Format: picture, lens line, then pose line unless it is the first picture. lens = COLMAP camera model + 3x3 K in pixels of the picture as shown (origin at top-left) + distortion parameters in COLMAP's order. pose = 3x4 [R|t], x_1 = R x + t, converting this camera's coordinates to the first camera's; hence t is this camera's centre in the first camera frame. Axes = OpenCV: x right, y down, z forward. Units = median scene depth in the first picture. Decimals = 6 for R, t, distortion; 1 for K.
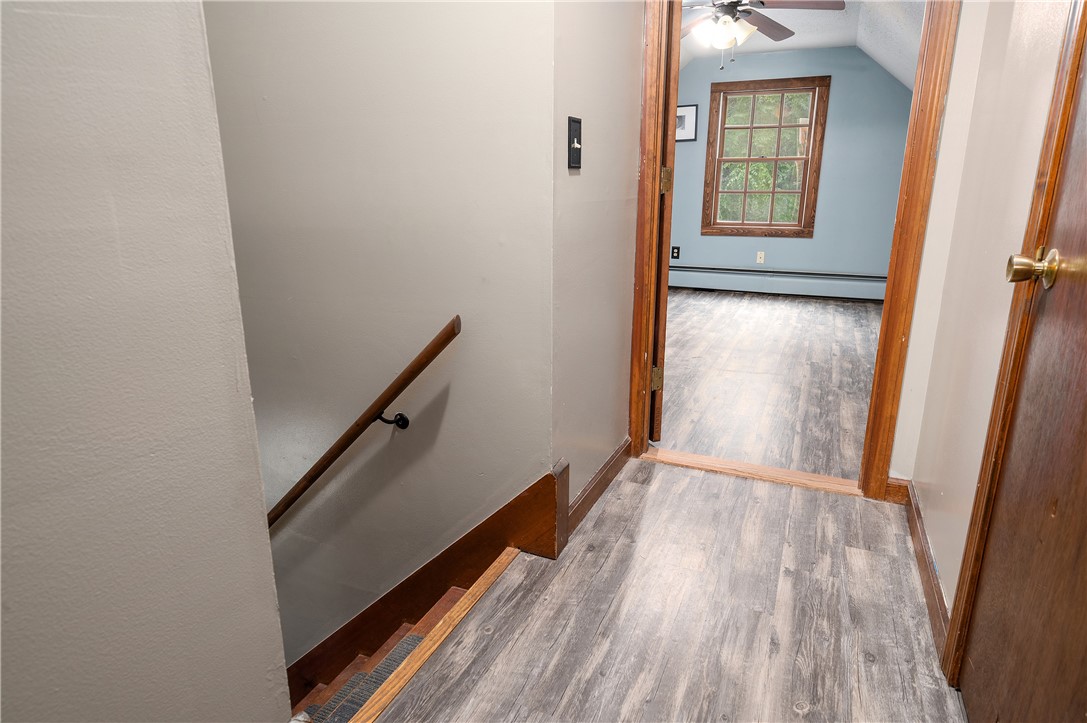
lens RADIAL K [[629.9, 0, 543.5], [0, 629.9, 360.3], [0, 0, 1]] dist [0.003928, 0.000132]
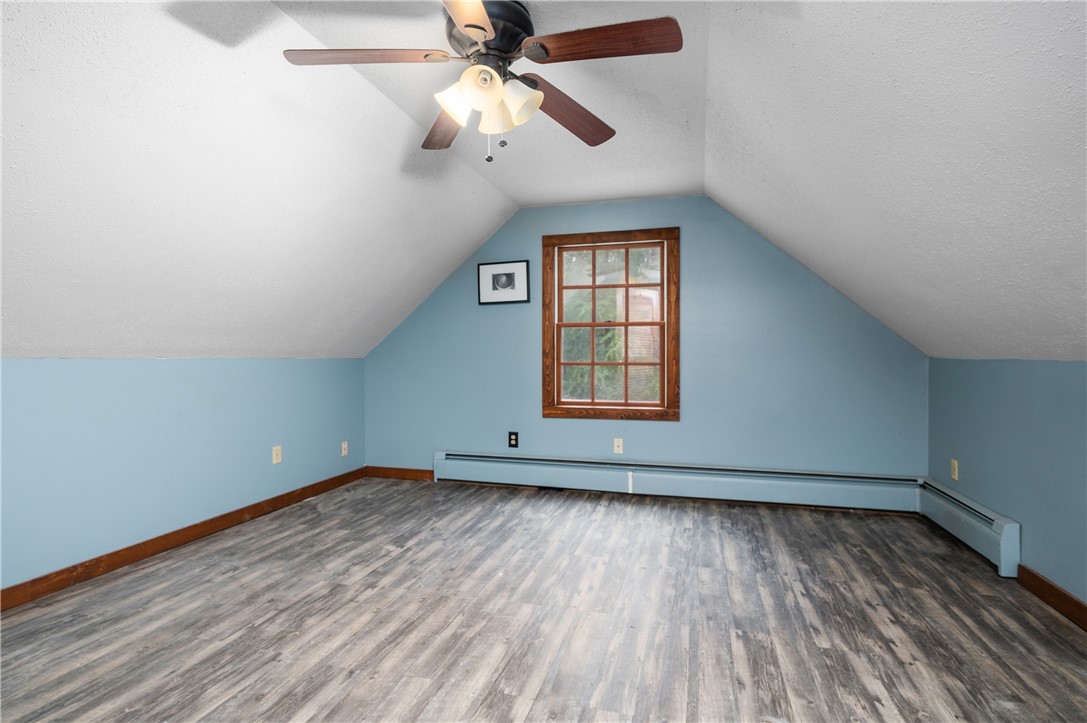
lens RADIAL K [[548.5, 0, 544.0], [0, 548.5, 360.5], [0, 0, 1]] dist [-0.004360, 0.000359]
pose [[0.989060, -0.004572, 0.147446, 0.159629], [0.042420, 0.966118, -0.254590, -0.099120], [-0.141286, 0.258060, 0.955742, 0.353468]]
